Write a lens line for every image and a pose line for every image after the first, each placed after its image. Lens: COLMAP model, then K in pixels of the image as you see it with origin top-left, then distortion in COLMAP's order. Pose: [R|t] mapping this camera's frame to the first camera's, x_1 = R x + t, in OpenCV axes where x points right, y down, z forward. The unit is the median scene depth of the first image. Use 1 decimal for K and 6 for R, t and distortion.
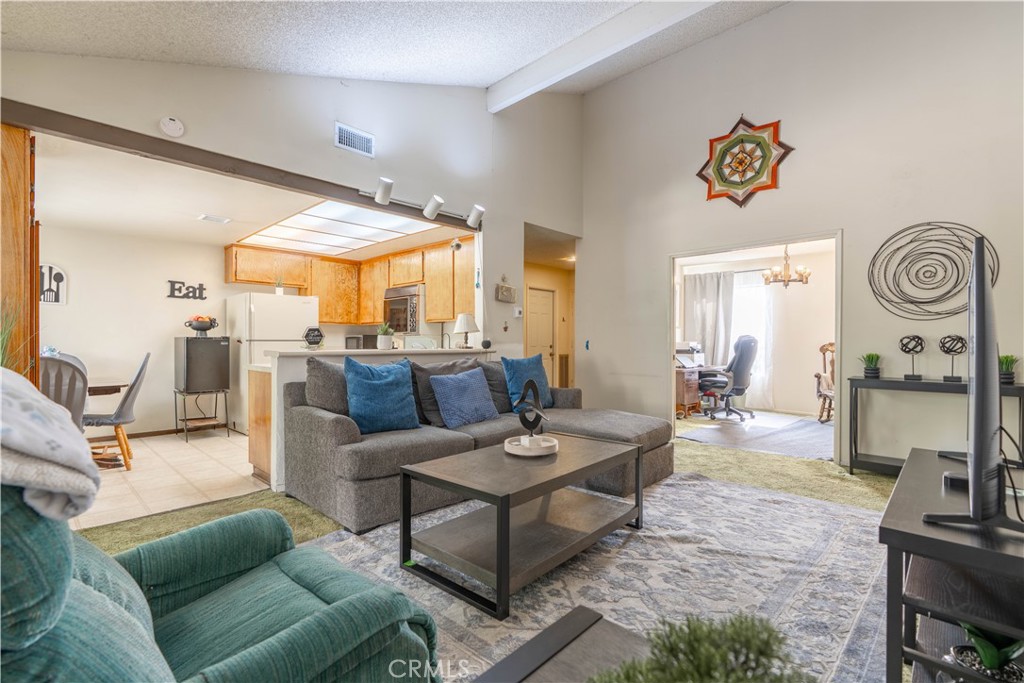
lens RADIAL K [[464.1, 0, 511.4], [0, 464.1, 345.0], [0, 0, 1]] dist [0.000217, 0.000333]
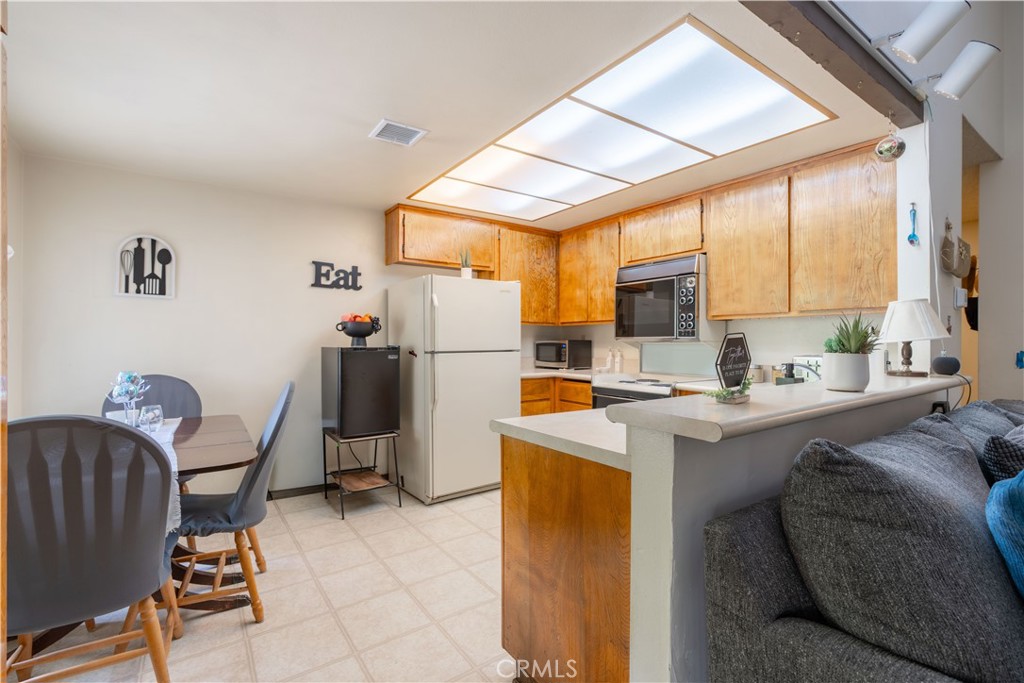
lens RADIAL K [[464.1, 0, 510.8], [0, 464.1, 336.4], [0, 0, 1]] dist [0.000217, 0.000333]
pose [[0.981714, -0.004796, -0.190302, -0.337706], [0.001600, 0.999855, -0.016945, -0.020336], [0.190355, 0.016330, 0.981579, 0.407848]]
